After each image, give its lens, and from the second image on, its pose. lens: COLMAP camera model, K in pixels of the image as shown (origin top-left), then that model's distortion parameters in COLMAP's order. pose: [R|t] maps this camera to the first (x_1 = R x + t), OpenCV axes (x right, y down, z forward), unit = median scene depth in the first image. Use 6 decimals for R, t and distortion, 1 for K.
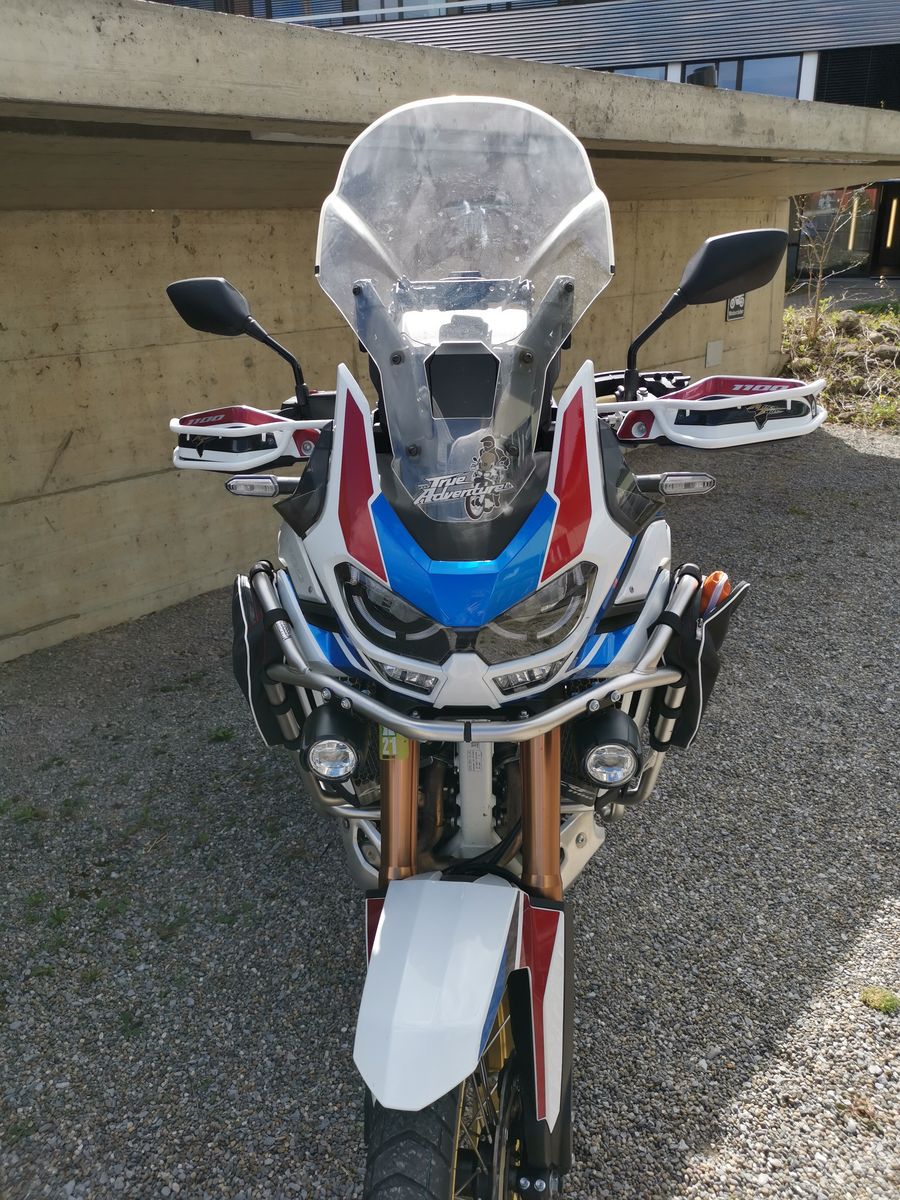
lens RADIAL K [[920.9, 0, 450.0], [0, 920.9, 600.0], [0, 0, 1]] dist [0.057733, 0.000125]
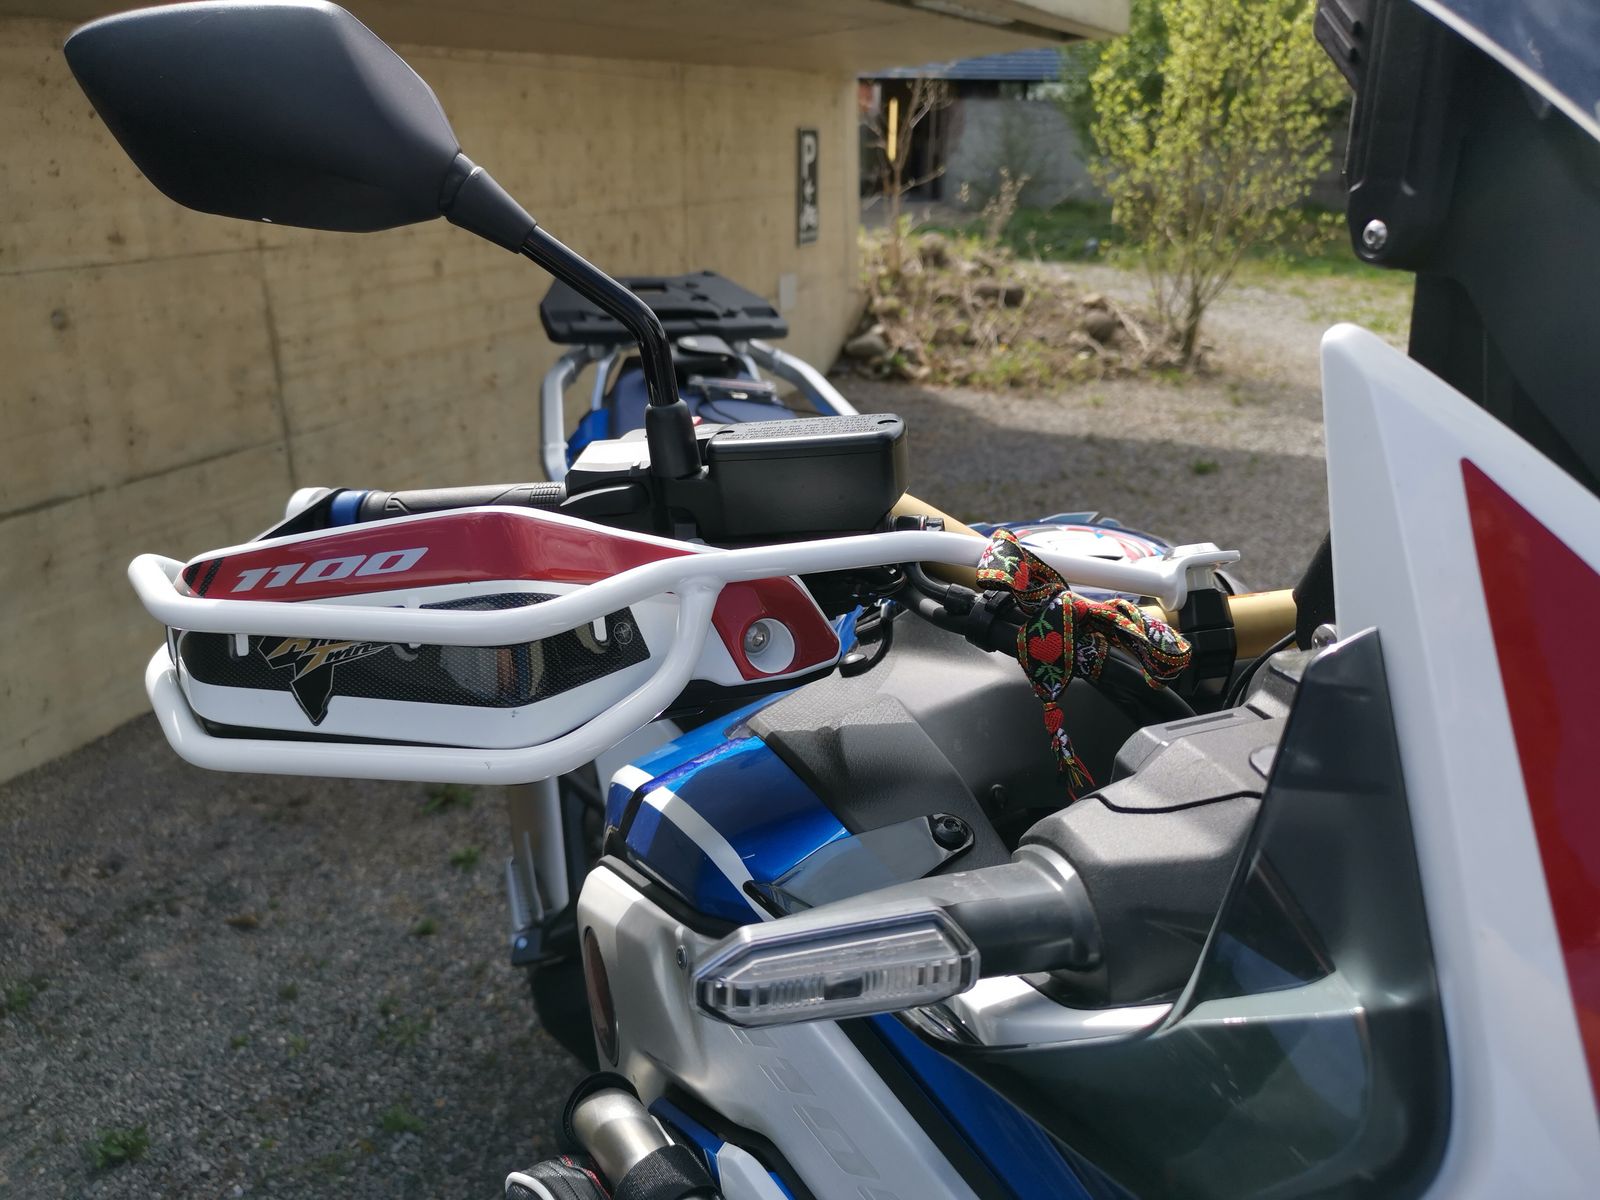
lens RADIAL K [[1269.8, 0, 800.0], [0, 1269.8, 600.0], [0, 0, 1]] dist [0.011957, 0.008644]
pose [[0.937246, -0.097521, 0.334754, -0.083961], [0.105761, 0.994371, -0.006428, -0.055616], [-0.332243, 0.041429, 0.942284, 0.209583]]
